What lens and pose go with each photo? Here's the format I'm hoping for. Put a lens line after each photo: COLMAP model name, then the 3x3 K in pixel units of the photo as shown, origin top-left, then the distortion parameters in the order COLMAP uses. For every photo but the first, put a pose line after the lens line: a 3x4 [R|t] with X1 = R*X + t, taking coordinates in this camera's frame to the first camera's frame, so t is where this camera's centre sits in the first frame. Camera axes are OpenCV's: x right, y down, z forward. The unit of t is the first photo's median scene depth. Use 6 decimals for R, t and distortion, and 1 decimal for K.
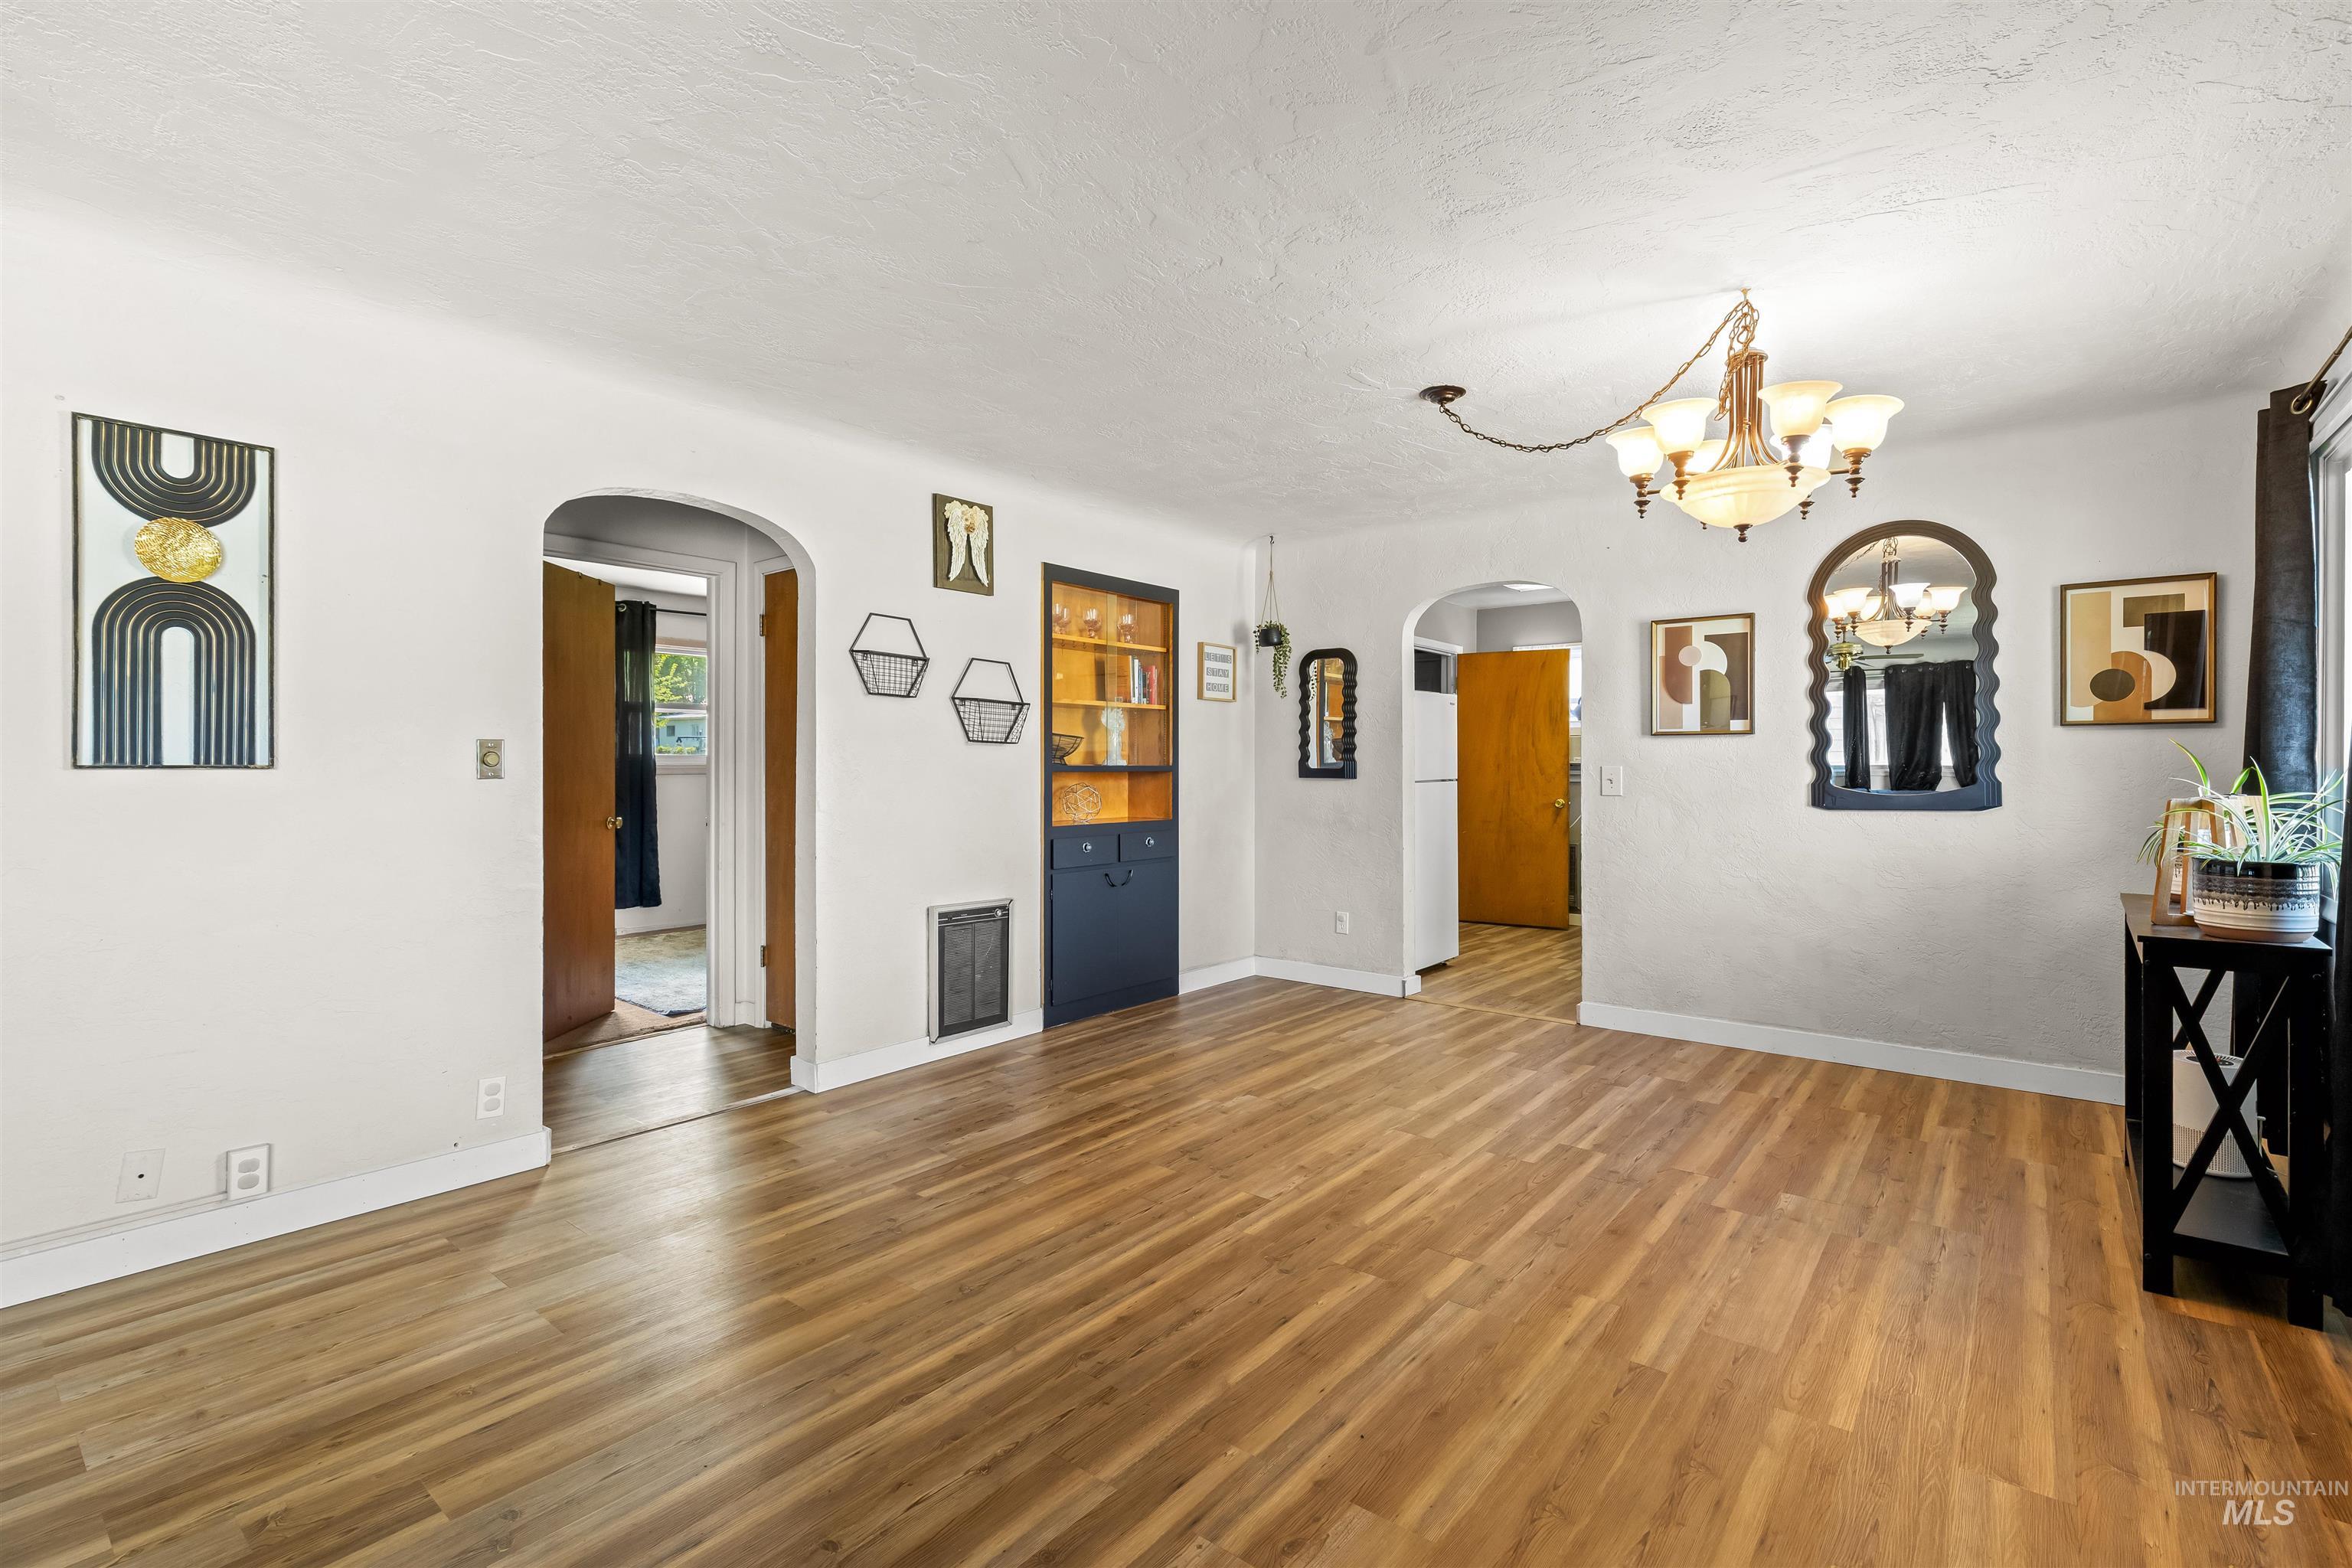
lens RADIAL K [[1054.8, 0, 1181.4], [0, 1054.8, 772.5], [0, 0, 1]] dist [0.002242, -0.002046]
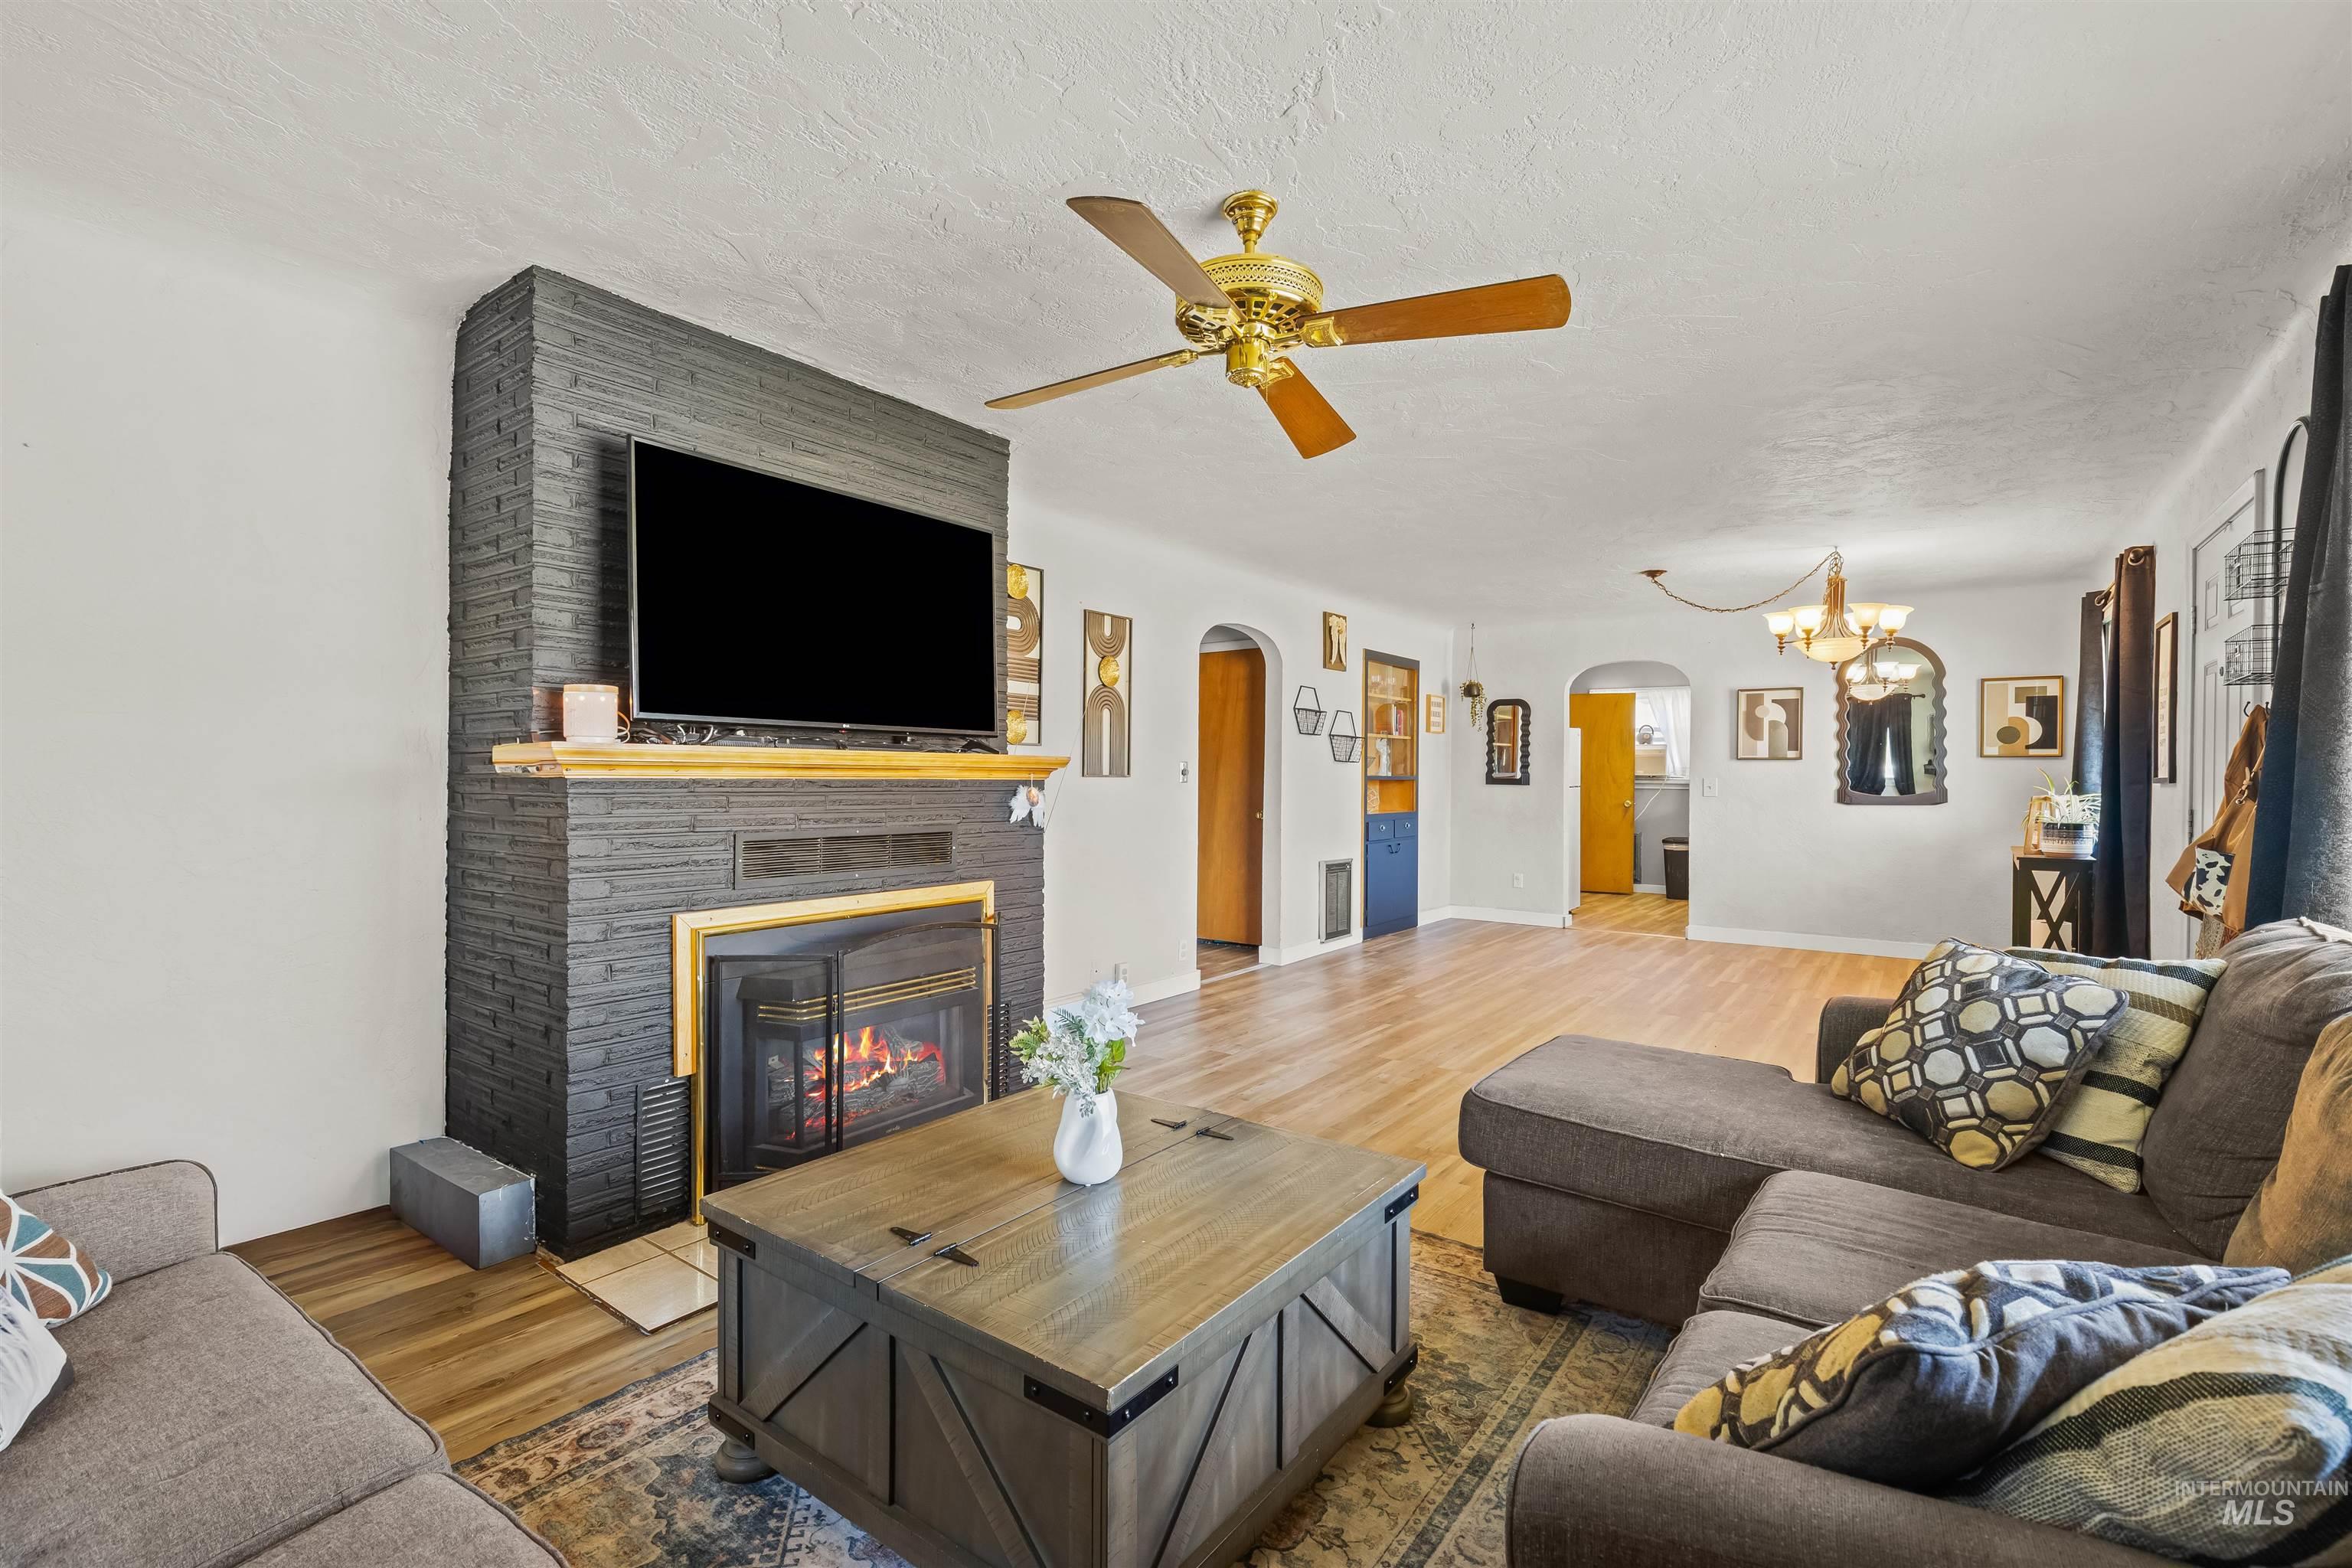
lens RADIAL K [[1054.8, 0, 1168.2], [0, 1054.8, 786.1], [0, 0, 1]] dist [0.002242, -0.002046]
pose [[0.998862, 0.004836, 0.047452, -0.549093], [-0.005165, 0.999963, 0.006820, -0.000578], [-0.047417, -0.007057, 0.998850, -0.632485]]
